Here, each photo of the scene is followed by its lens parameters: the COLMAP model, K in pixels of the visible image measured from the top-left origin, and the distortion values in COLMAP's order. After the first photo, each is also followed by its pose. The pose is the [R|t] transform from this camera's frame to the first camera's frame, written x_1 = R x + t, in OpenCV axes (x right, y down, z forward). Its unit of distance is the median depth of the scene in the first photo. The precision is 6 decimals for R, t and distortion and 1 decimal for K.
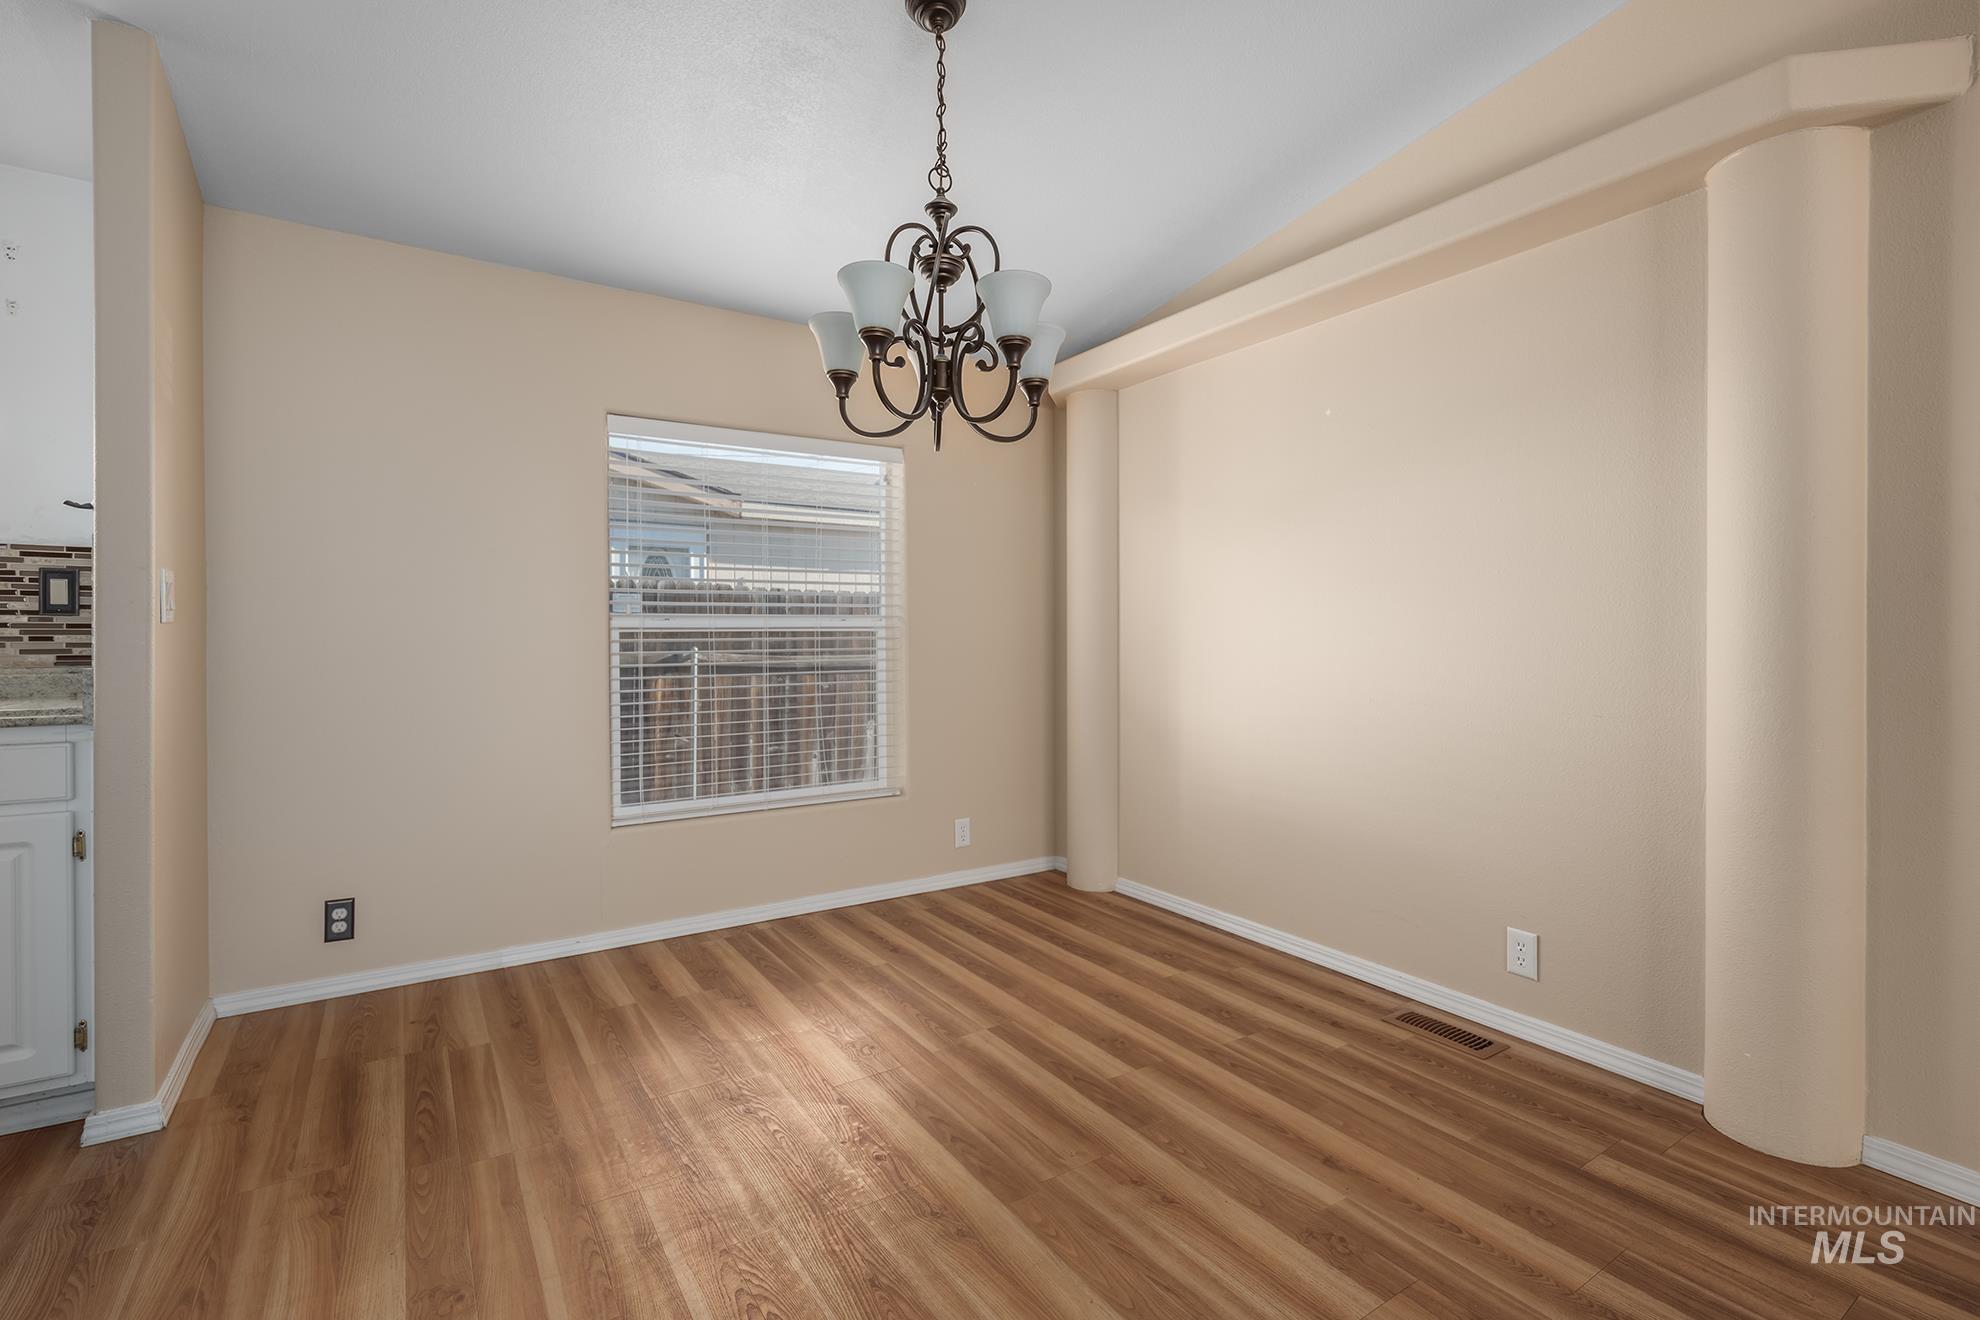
lens RADIAL K [[907.4, 0, 1006.6], [0, 907.4, 638.9], [0, 0, 1]] dist [0.006397, -0.002623]
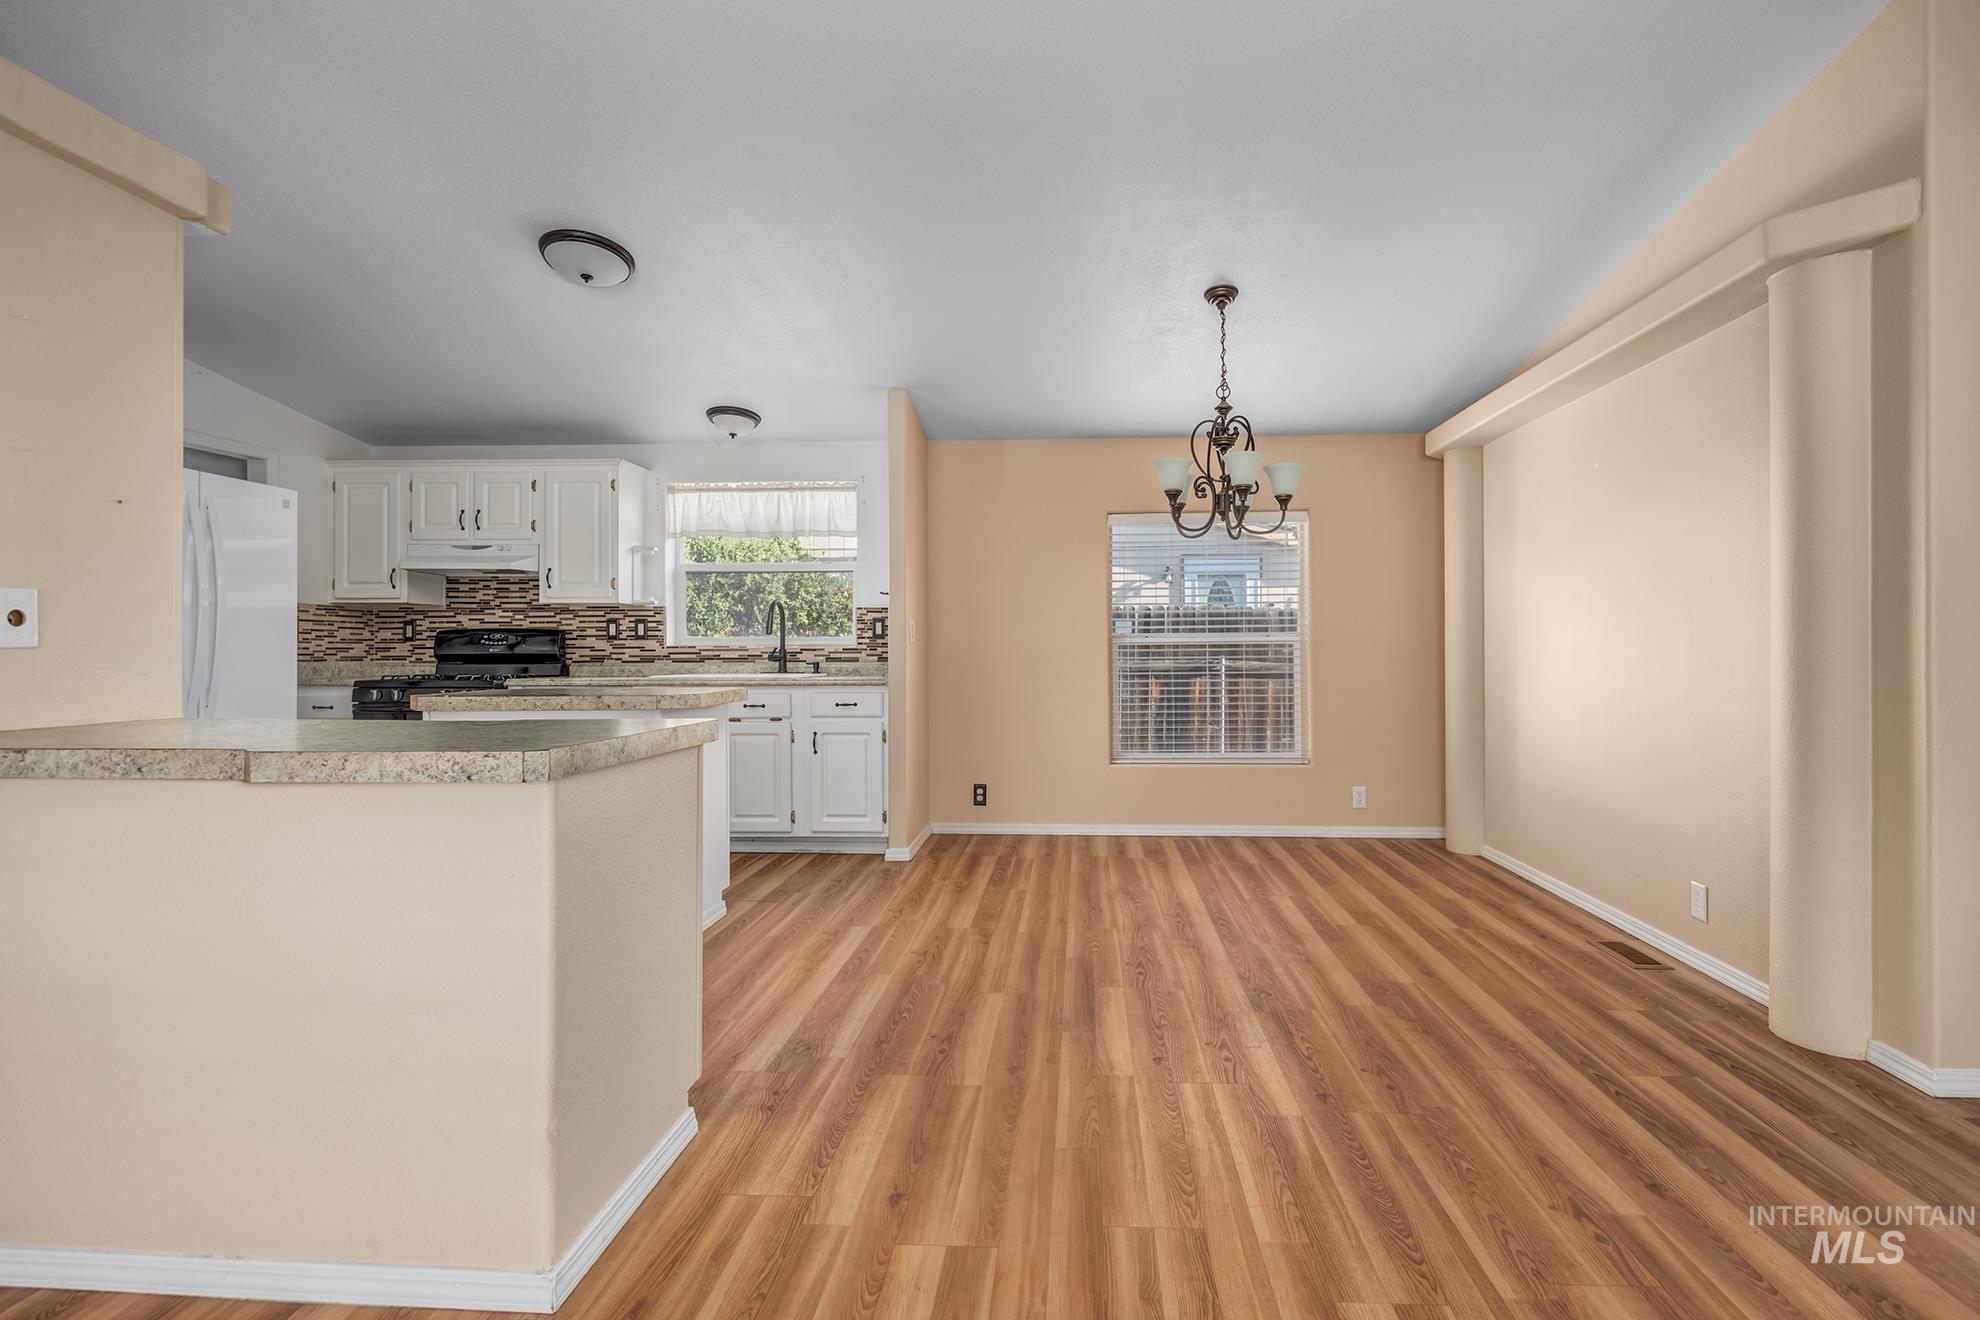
lens RADIAL K [[907.4, 0, 1035.7], [0, 907.4, 659.9], [0, 0, 1]] dist [0.006397, -0.002623]
pose [[0.803581, 0.006478, -0.595160, 0.610404], [-0.000493, 0.999948, 0.010218, 0.001672], [0.595195, -0.007917, 0.803542, -0.574649]]
